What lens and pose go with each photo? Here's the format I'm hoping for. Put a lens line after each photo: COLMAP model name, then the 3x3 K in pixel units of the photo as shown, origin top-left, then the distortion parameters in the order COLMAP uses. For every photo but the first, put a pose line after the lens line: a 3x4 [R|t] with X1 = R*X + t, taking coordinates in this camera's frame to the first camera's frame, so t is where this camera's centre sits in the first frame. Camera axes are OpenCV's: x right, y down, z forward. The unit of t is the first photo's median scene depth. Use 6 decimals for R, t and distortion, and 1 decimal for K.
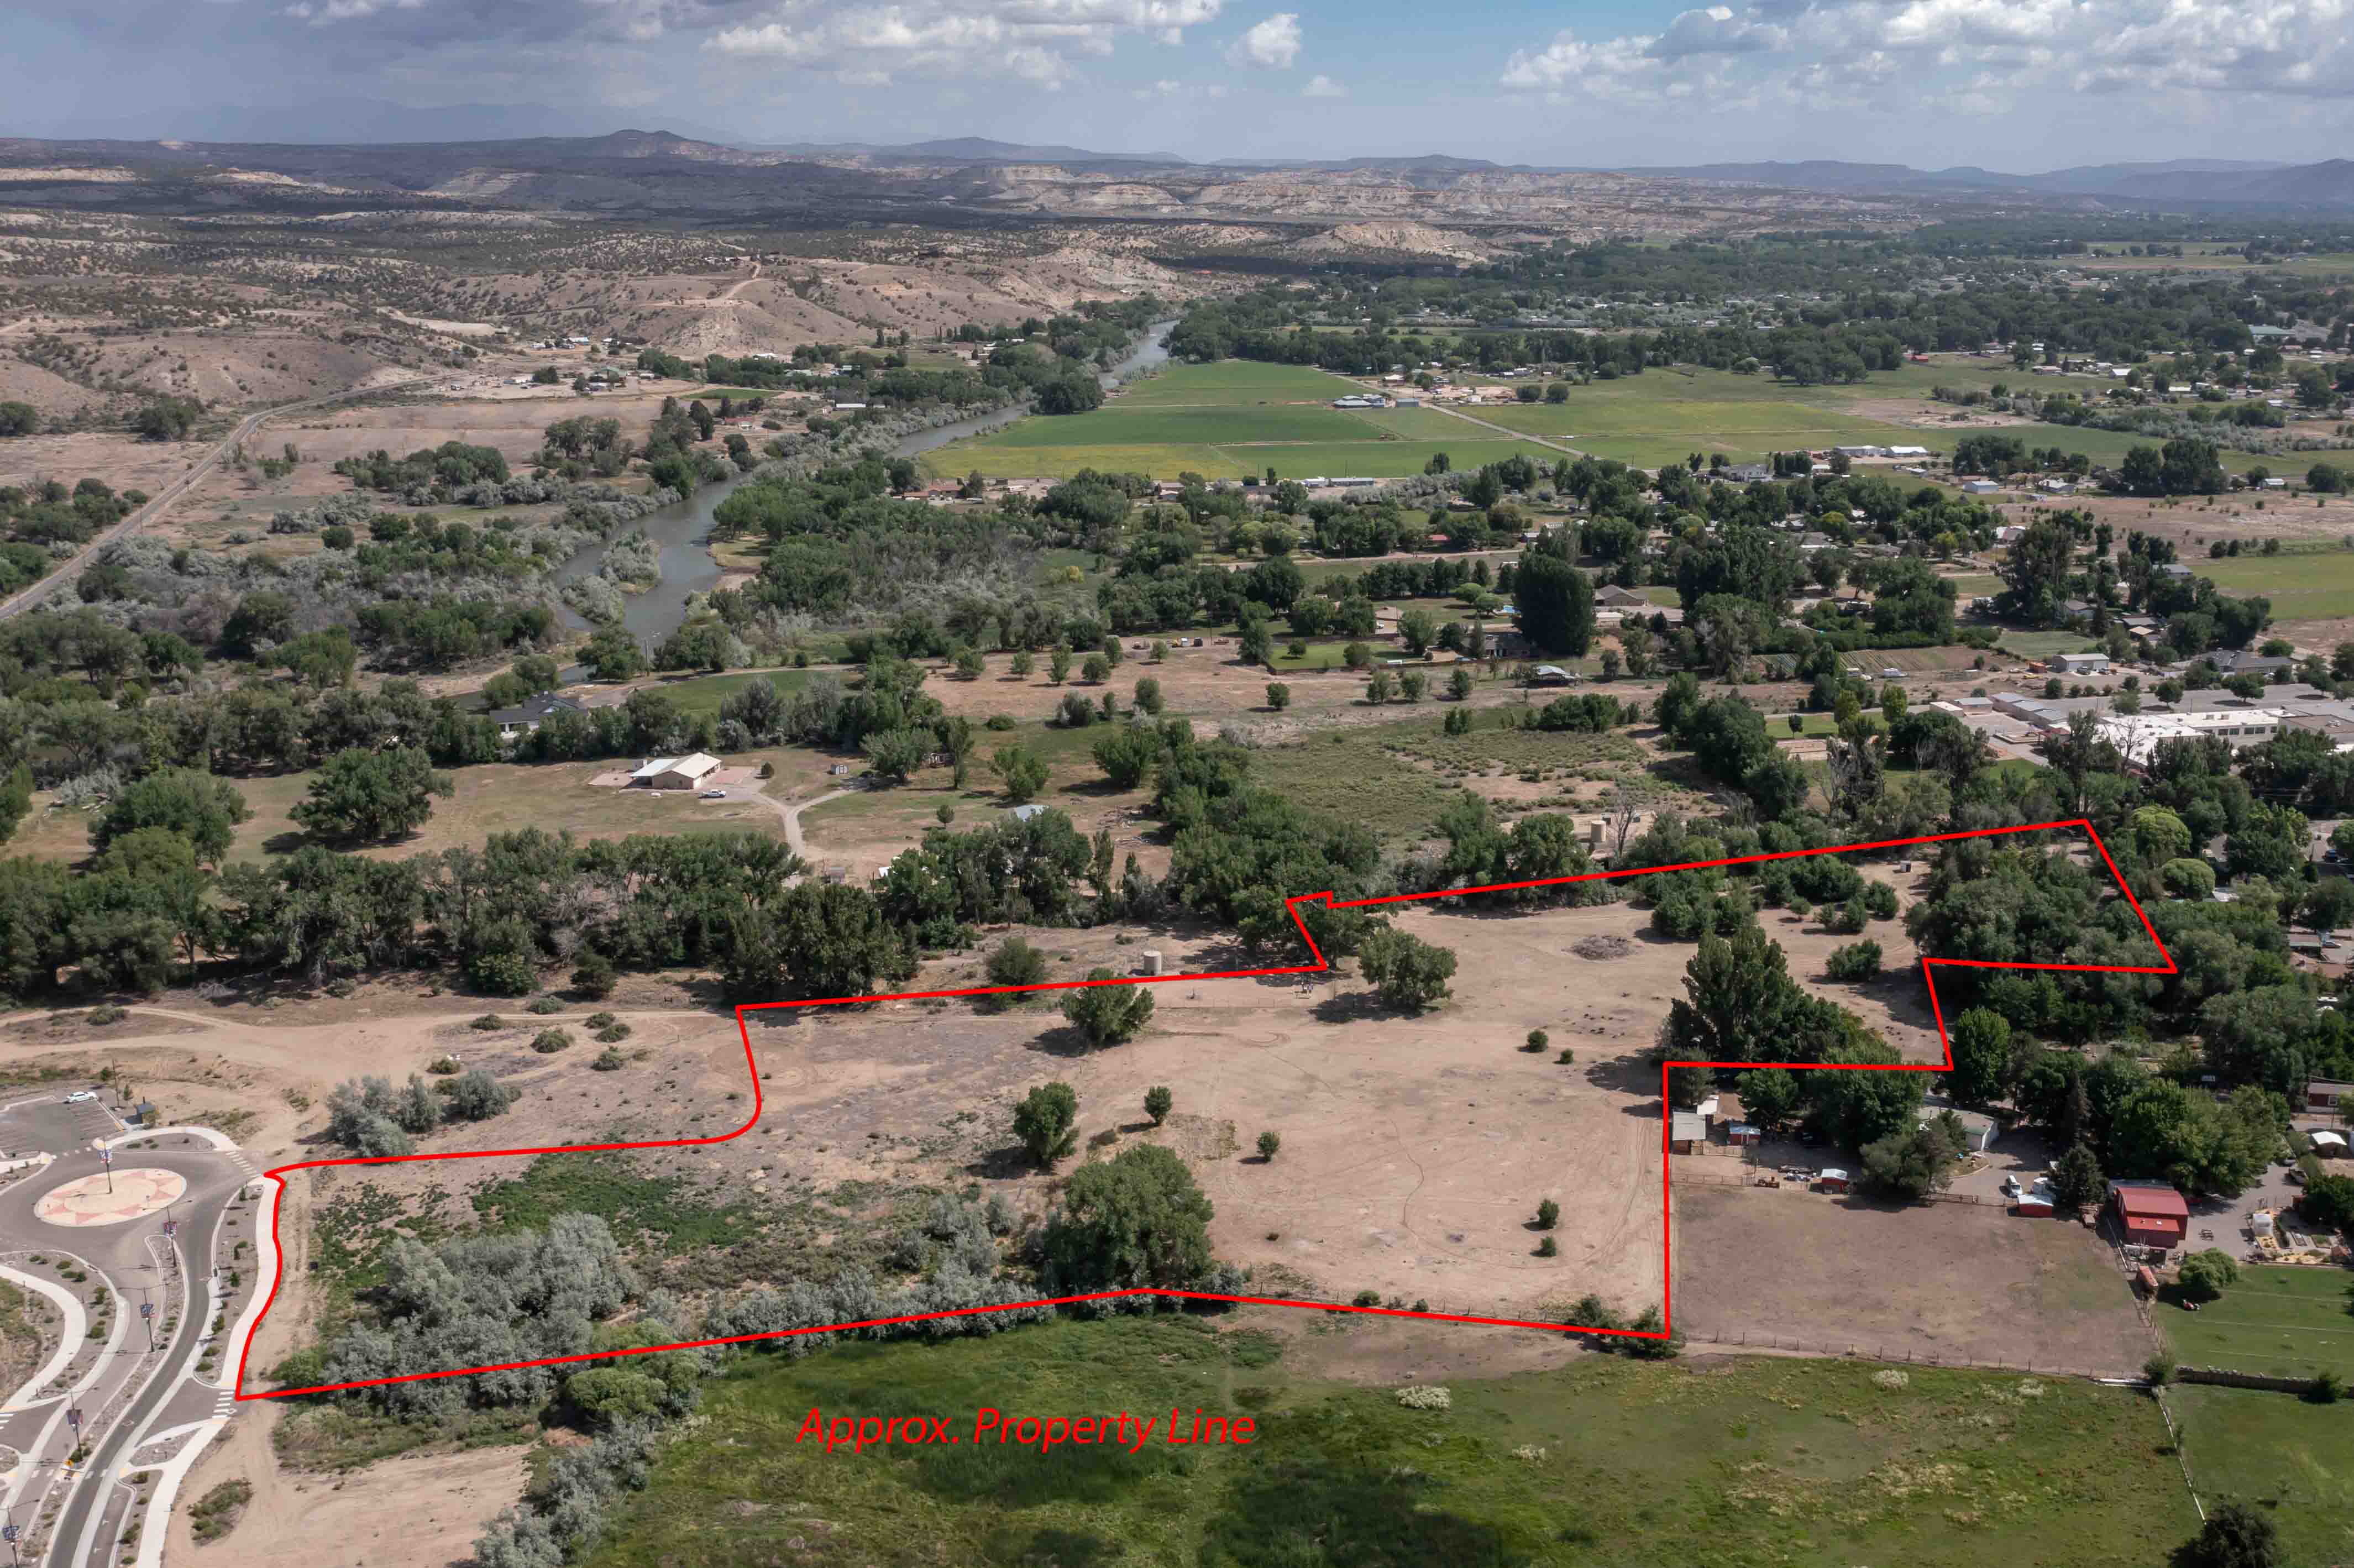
lens RADIAL K [[2335.8, 0, 1065.9], [0, 2335.8, 790.5], [0, 0, 1]] dist [-0.013563, 0.020281]
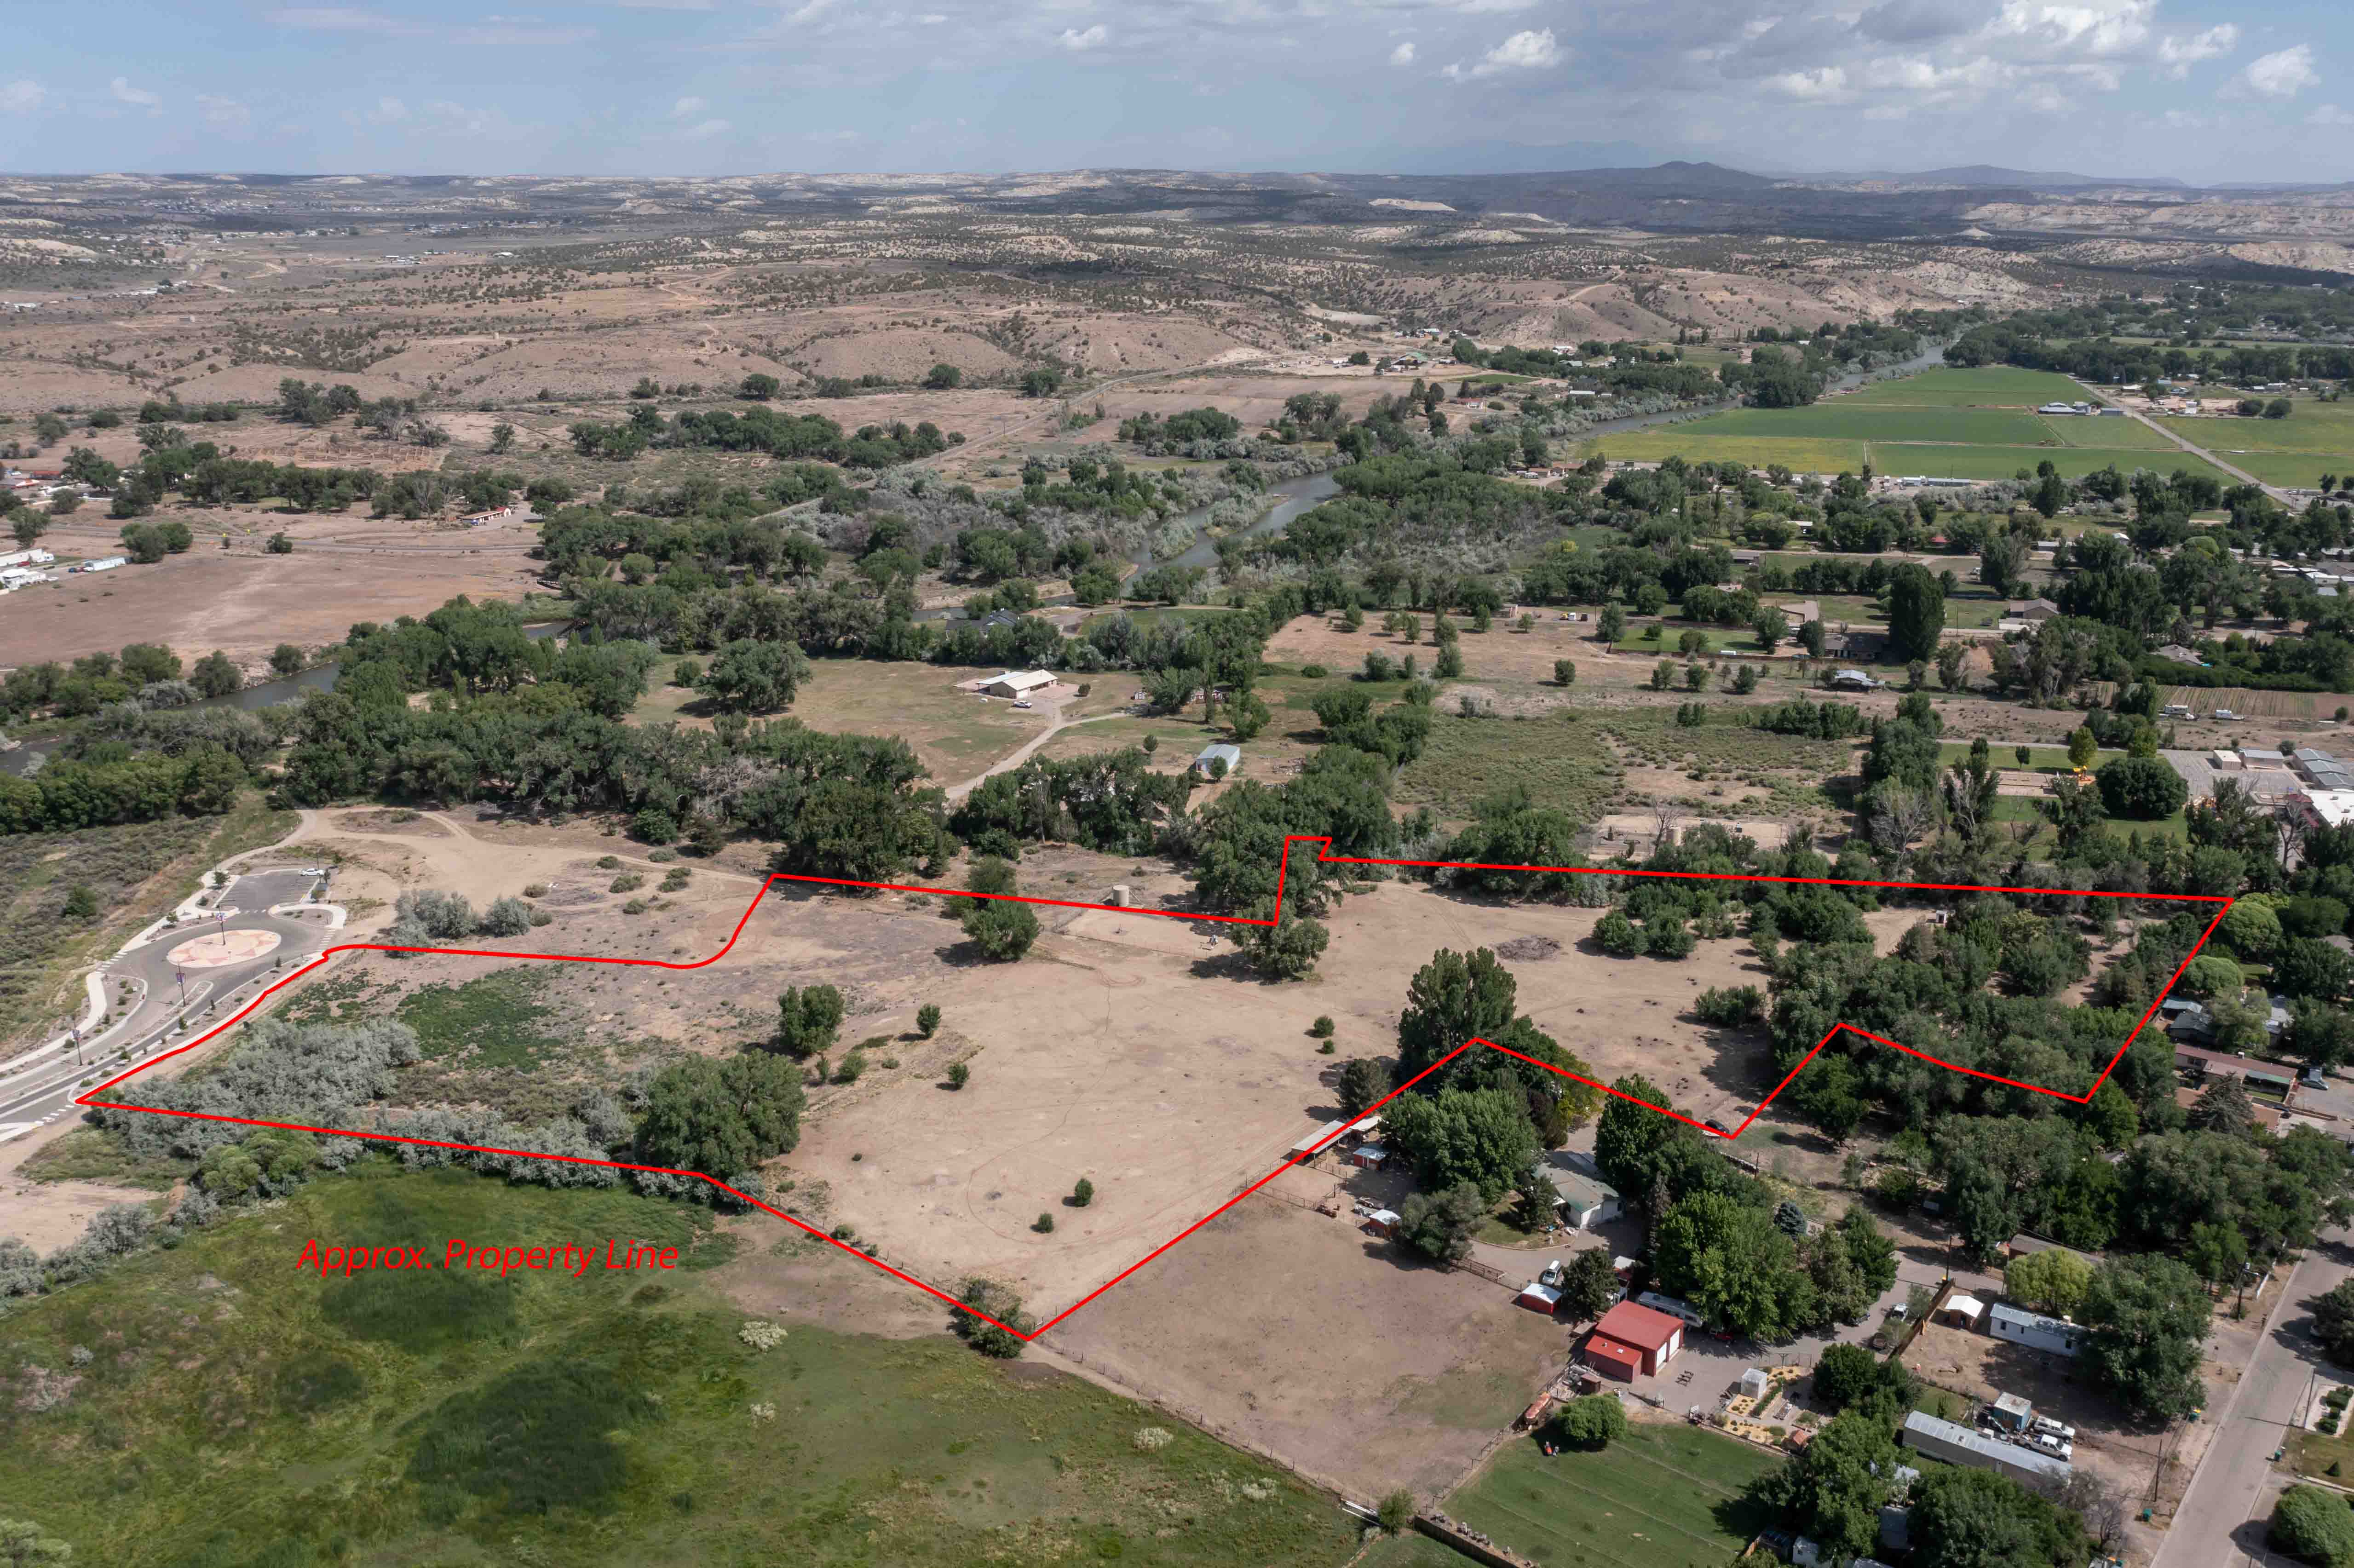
lens RADIAL K [[1855.9, 0, 1132.5], [0, 1855.9, 779.9], [0, 0, 1]] dist [-0.012119, 0.005598]
pose [[0.902329, 0.126237, -0.412149, 0.294198], [-0.107100, 0.991830, 0.069308, -0.031555], [0.417531, -0.018398, 0.908476, 0.146124]]
